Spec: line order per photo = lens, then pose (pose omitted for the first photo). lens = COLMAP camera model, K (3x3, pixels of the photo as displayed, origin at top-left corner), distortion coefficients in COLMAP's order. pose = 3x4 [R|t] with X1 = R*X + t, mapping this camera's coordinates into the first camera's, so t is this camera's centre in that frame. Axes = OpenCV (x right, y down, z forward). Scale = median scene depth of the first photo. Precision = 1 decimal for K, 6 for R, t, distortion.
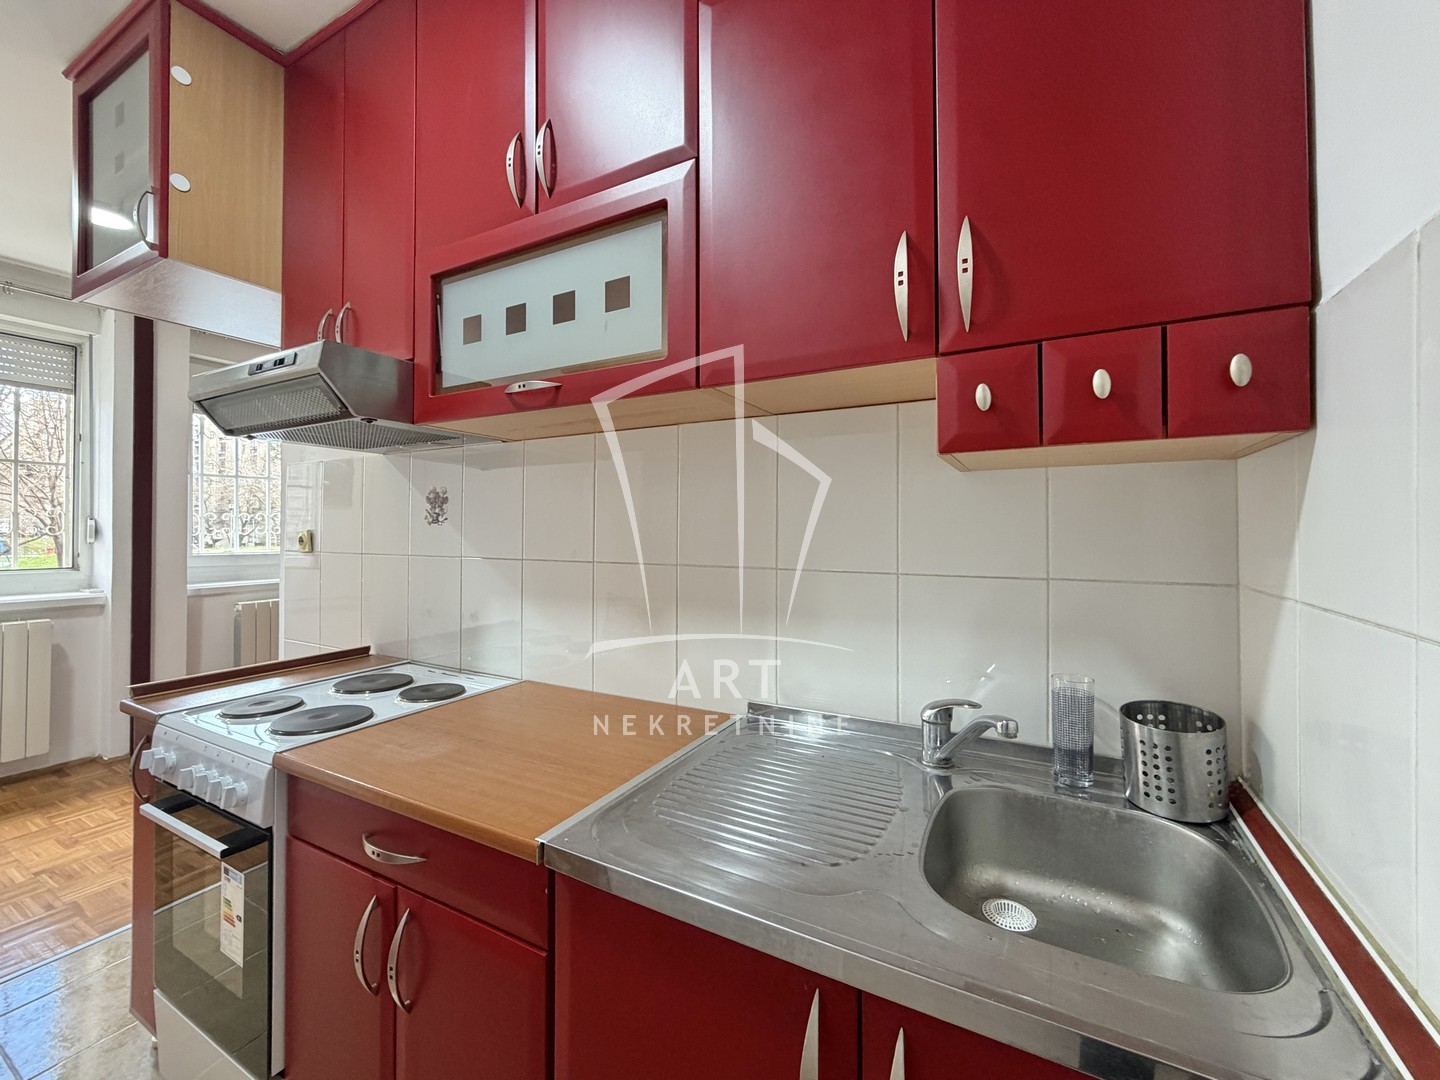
lens RADIAL K [[587.6, 0, 712.2], [0, 587.6, 517.2], [0, 0, 1]] dist [-0.001541, 0.000186]
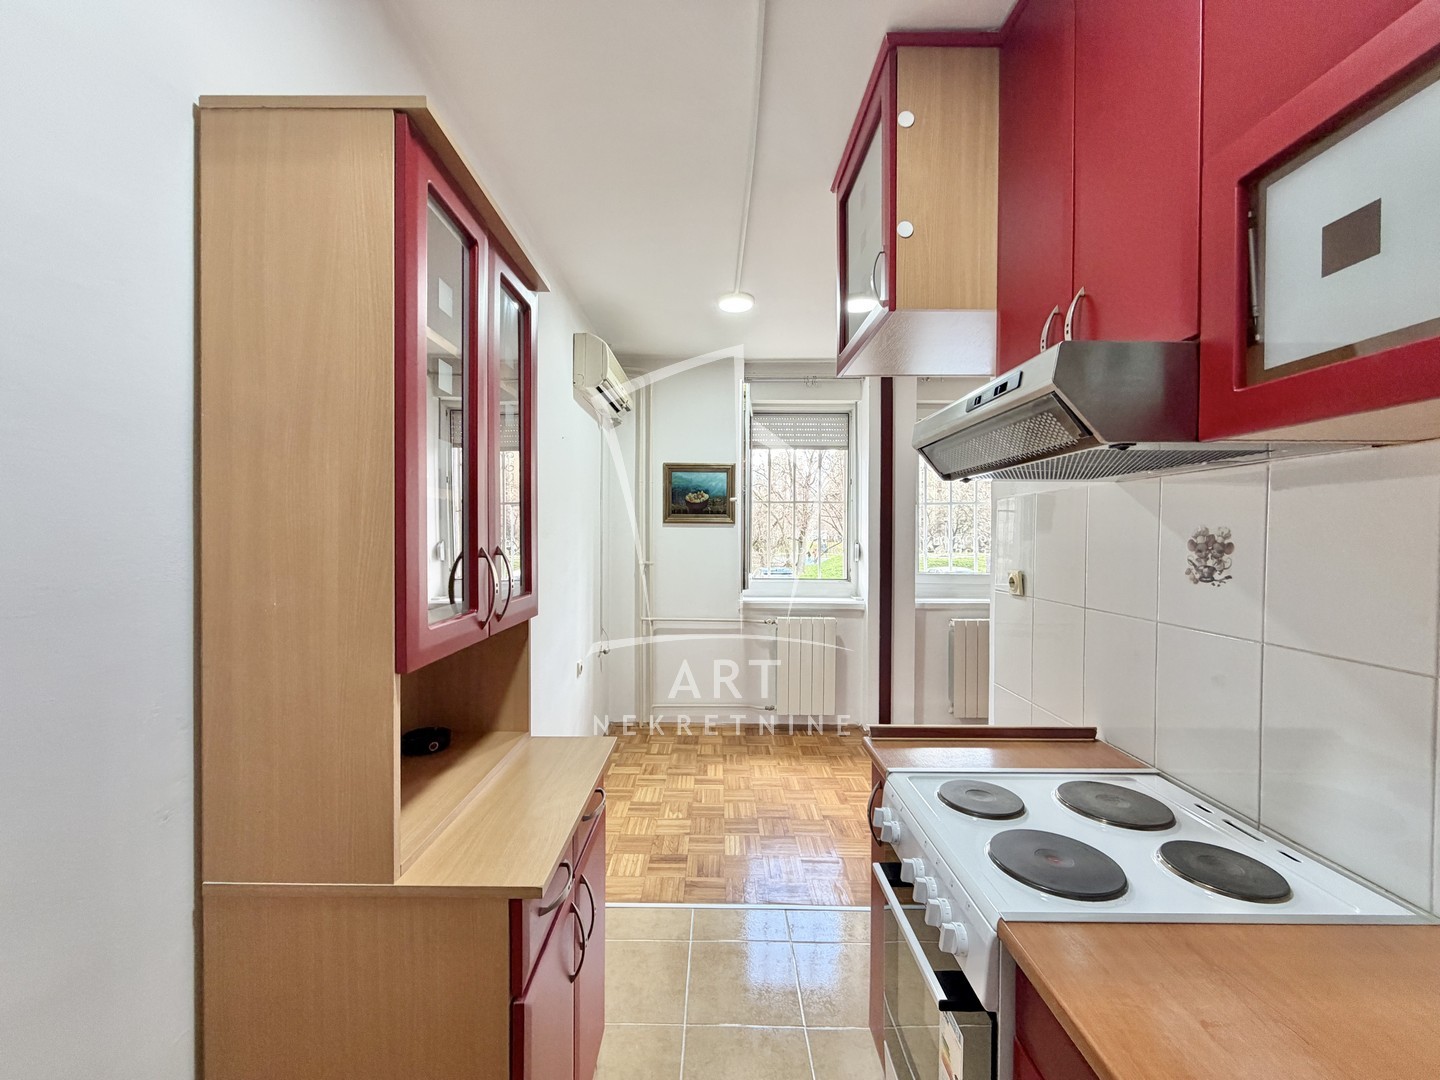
lens RADIAL K [[566.1, 0, 709.6], [0, 566.1, 544.9], [0, 0, 1]] dist [-0.000320, -0.000099]
pose [[0.469979, 0.019008, -0.882473, -0.189142], [0.011163, 0.999560, 0.027475, -0.061195], [0.882607, -0.022763, 0.469560, 0.224597]]
